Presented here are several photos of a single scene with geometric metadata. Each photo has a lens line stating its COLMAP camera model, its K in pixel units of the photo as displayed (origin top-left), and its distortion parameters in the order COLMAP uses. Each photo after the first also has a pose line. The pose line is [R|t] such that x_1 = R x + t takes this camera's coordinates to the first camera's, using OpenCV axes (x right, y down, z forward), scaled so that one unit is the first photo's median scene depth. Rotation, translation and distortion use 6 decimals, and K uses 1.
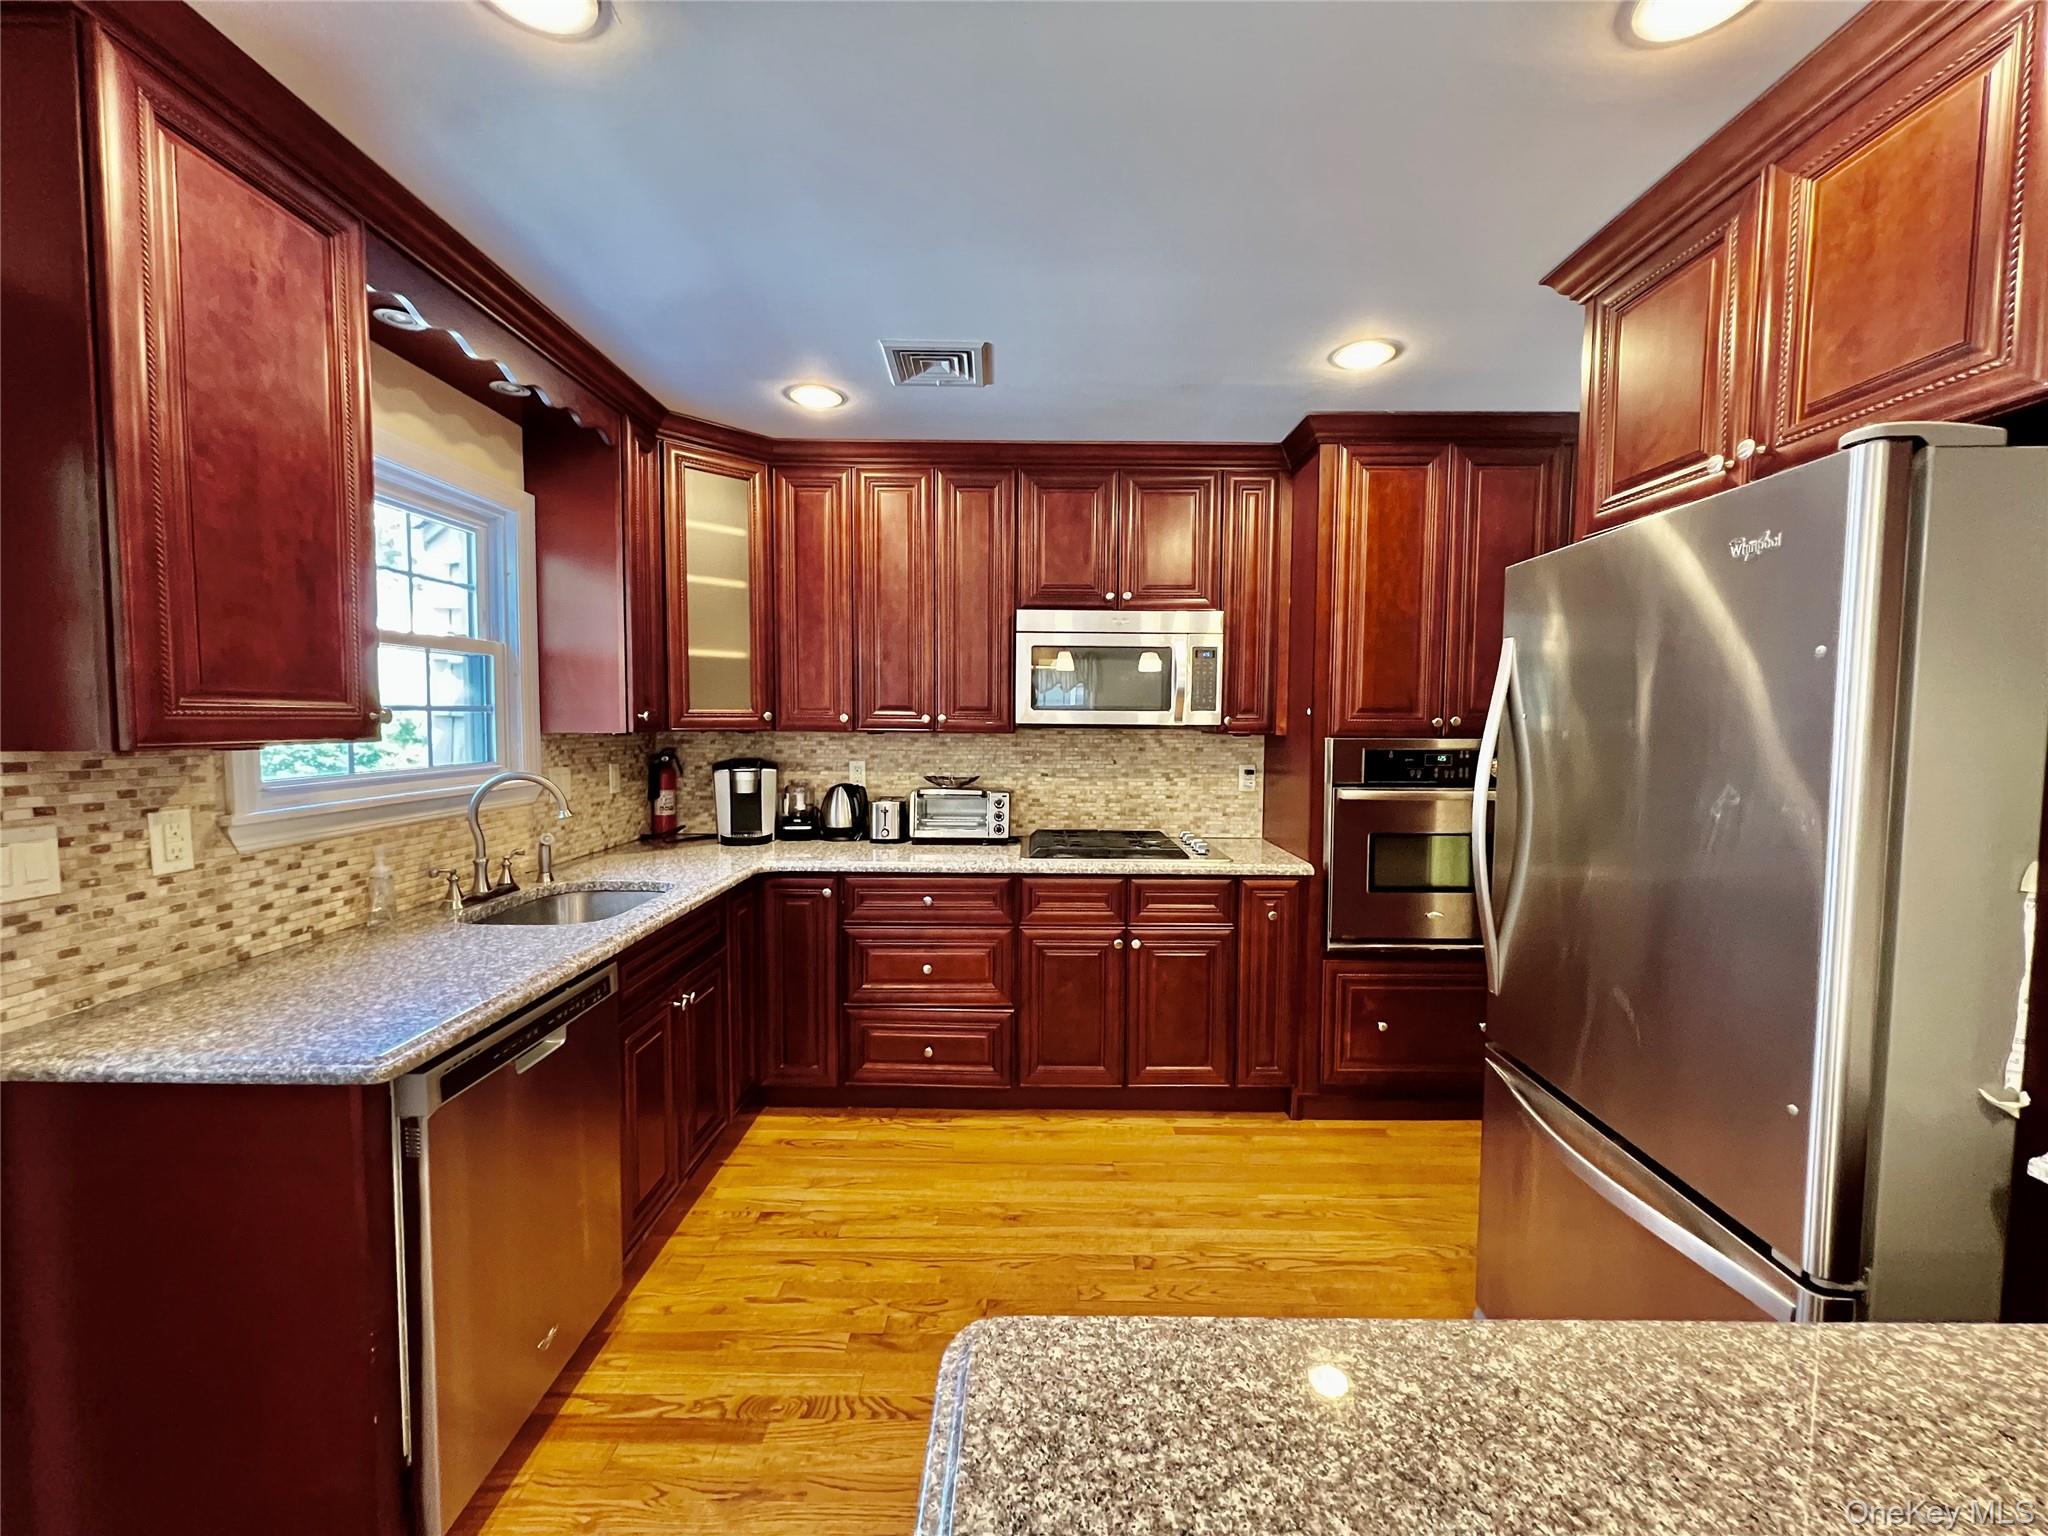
lens RADIAL K [[816.9, 0, 1023.0], [0, 816.9, 763.1], [0, 0, 1]] dist [-0.002093, 0.000222]
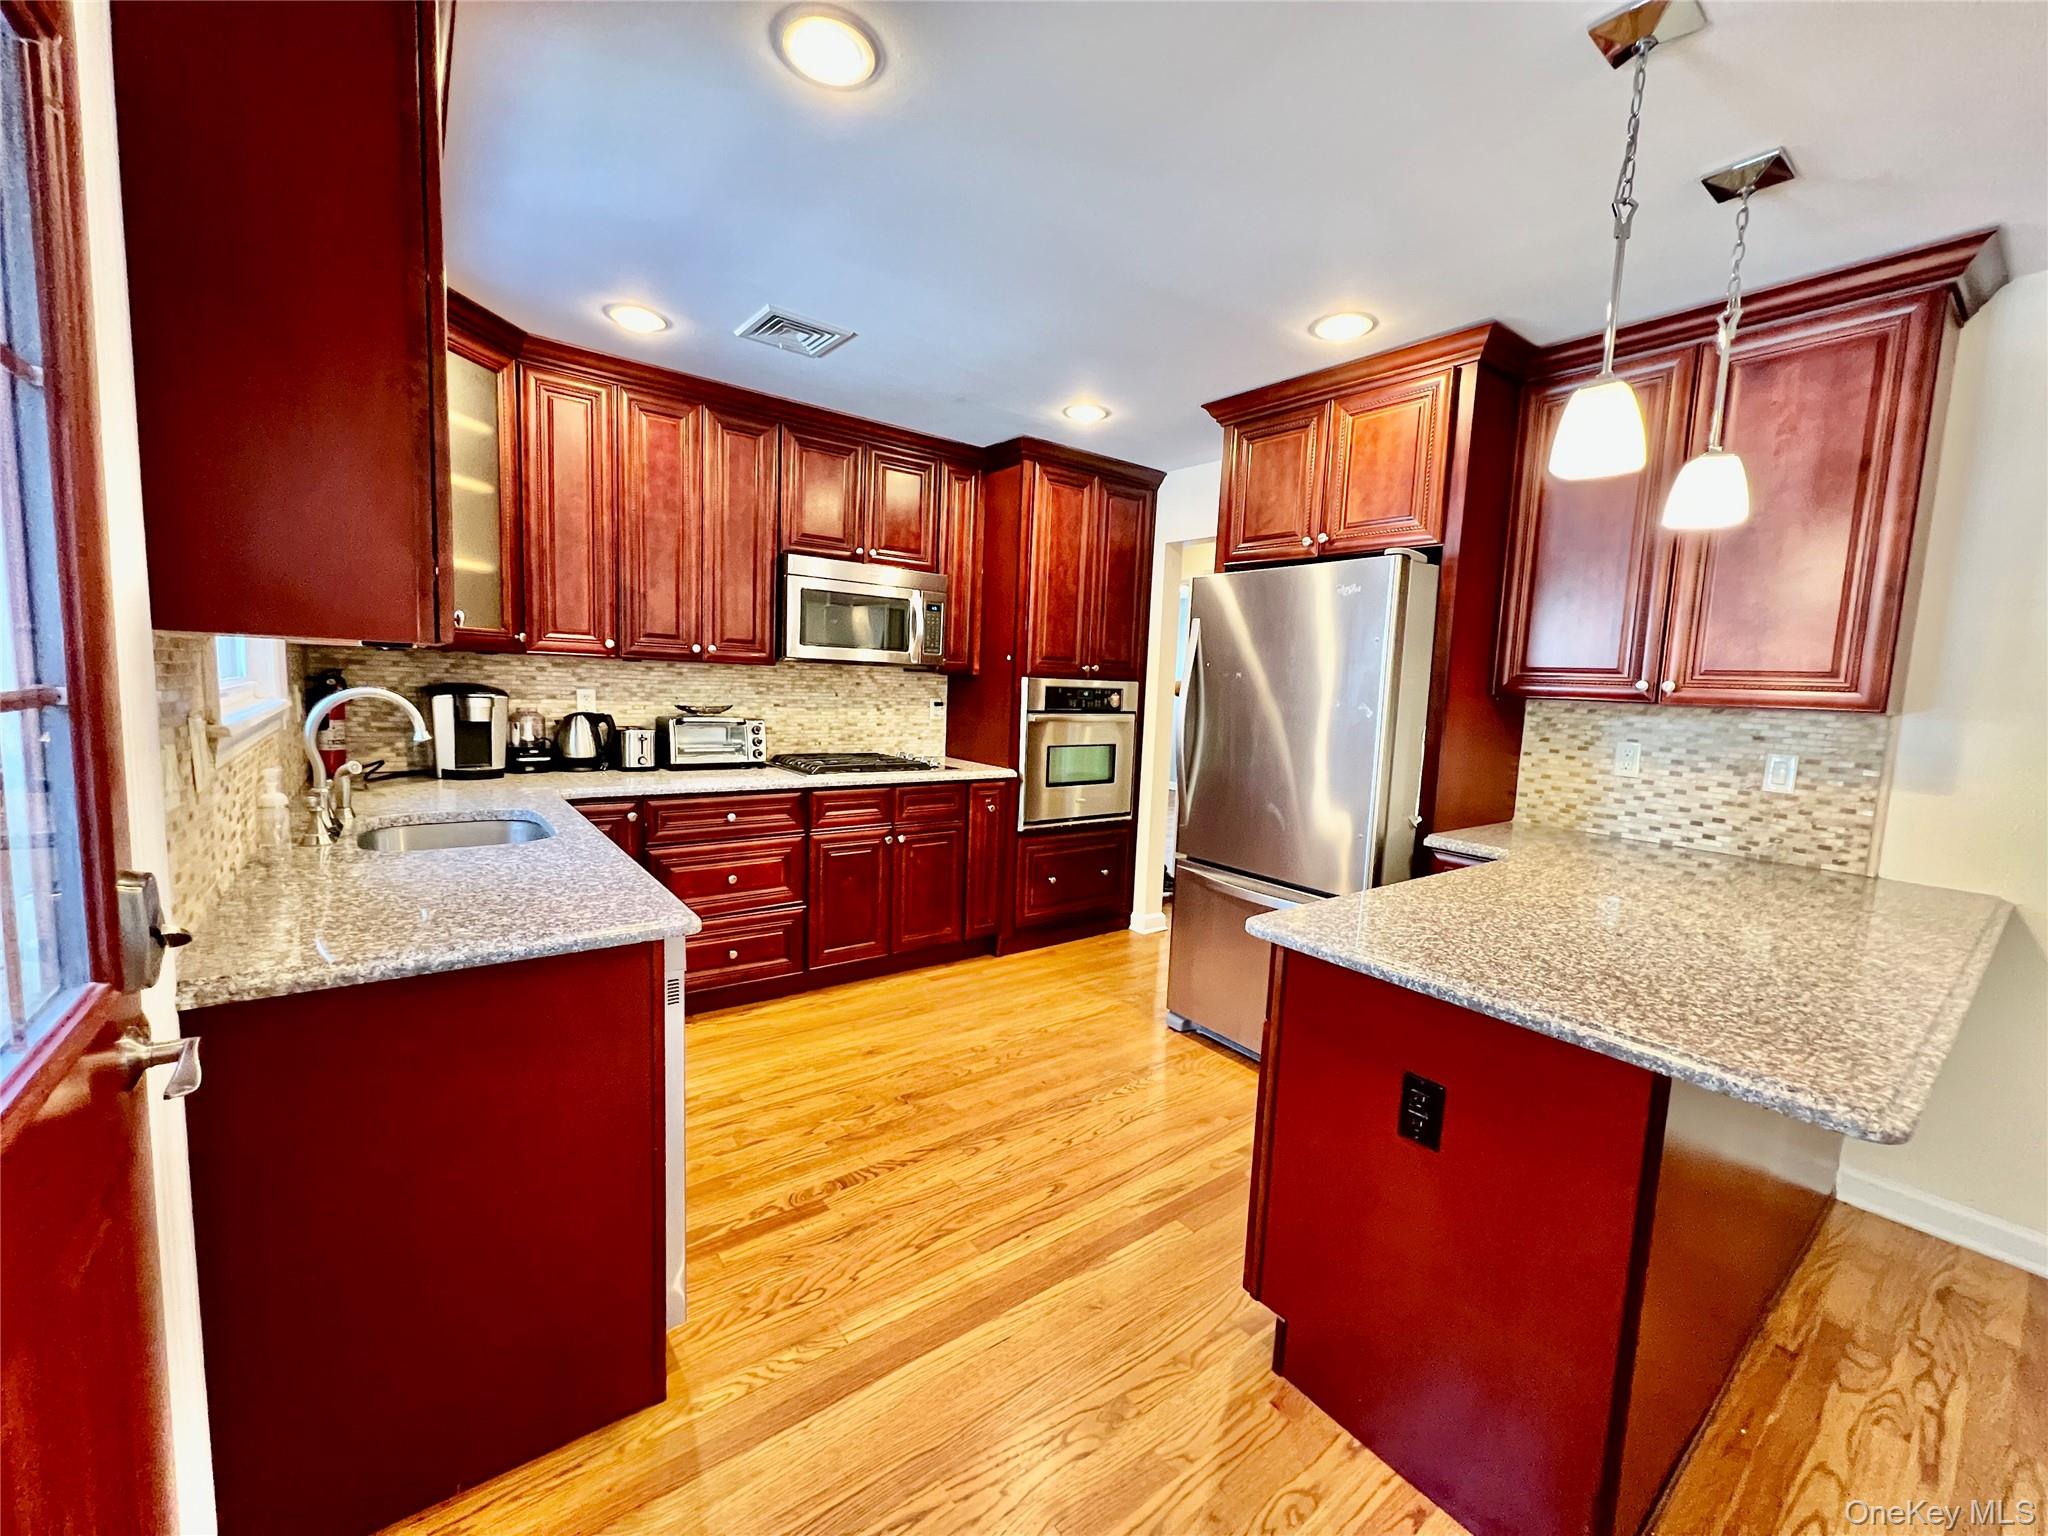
lens RADIAL K [[816.9, 0, 1029.4], [0, 816.9, 759.8], [0, 0, 1]] dist [-0.002093, 0.000222]
pose [[0.790435, -0.033354, 0.611637, -0.450162], [-0.003481, 0.998256, 0.058936, 0.026087], [-0.612536, -0.048715, 0.788940, -0.093761]]
